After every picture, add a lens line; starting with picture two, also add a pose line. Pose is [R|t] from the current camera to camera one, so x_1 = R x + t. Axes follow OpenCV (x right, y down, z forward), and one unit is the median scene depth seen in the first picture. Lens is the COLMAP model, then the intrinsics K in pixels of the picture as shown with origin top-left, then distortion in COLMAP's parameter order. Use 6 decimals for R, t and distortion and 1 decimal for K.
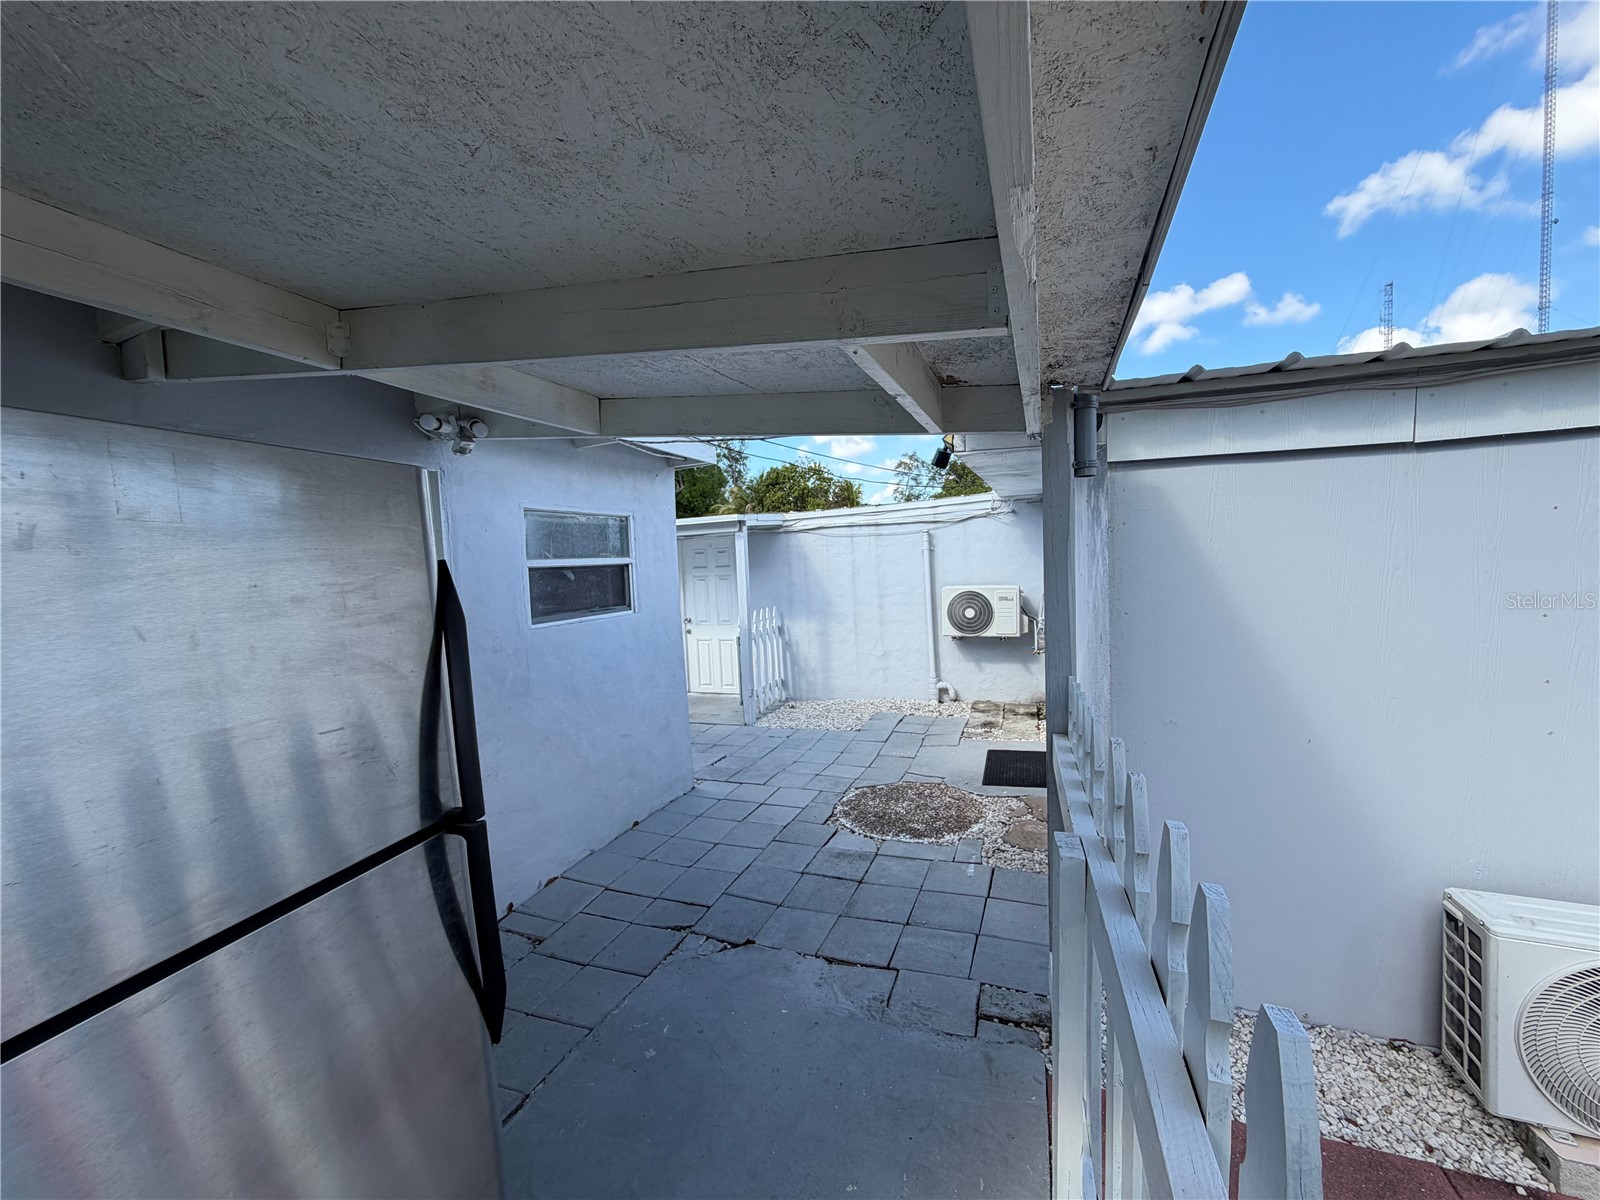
lens RADIAL K [[639.6, 0, 797.6], [0, 639.6, 602.7], [0, 0, 1]] dist [0.001260, -0.001450]
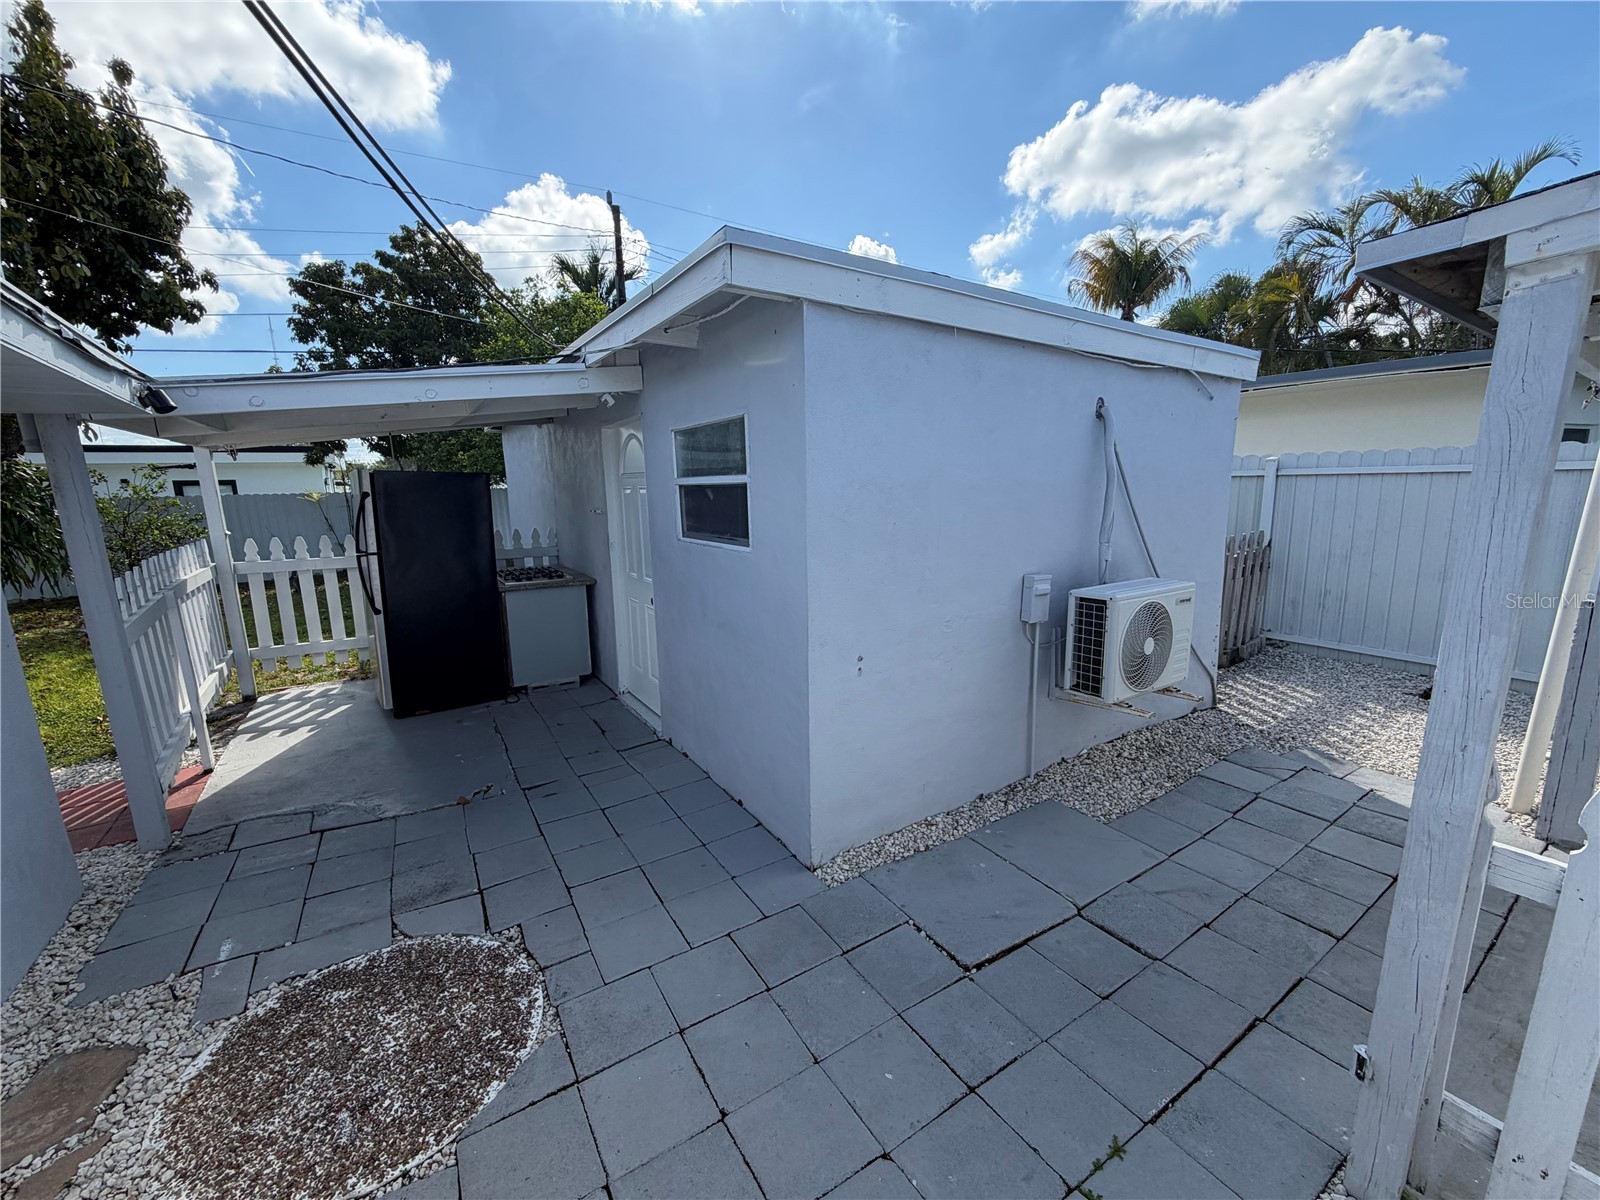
lens RADIAL K [[639.6, 0, 795.0], [0, 639.6, 605.1], [0, 0, 1]] dist [0.001260, -0.001450]
pose [[-0.591481, 0.210767, -0.778285, 0.316598], [-0.003947, 0.964464, 0.264186, -0.128403], [0.806309, 0.159333, -0.569630, 1.593842]]
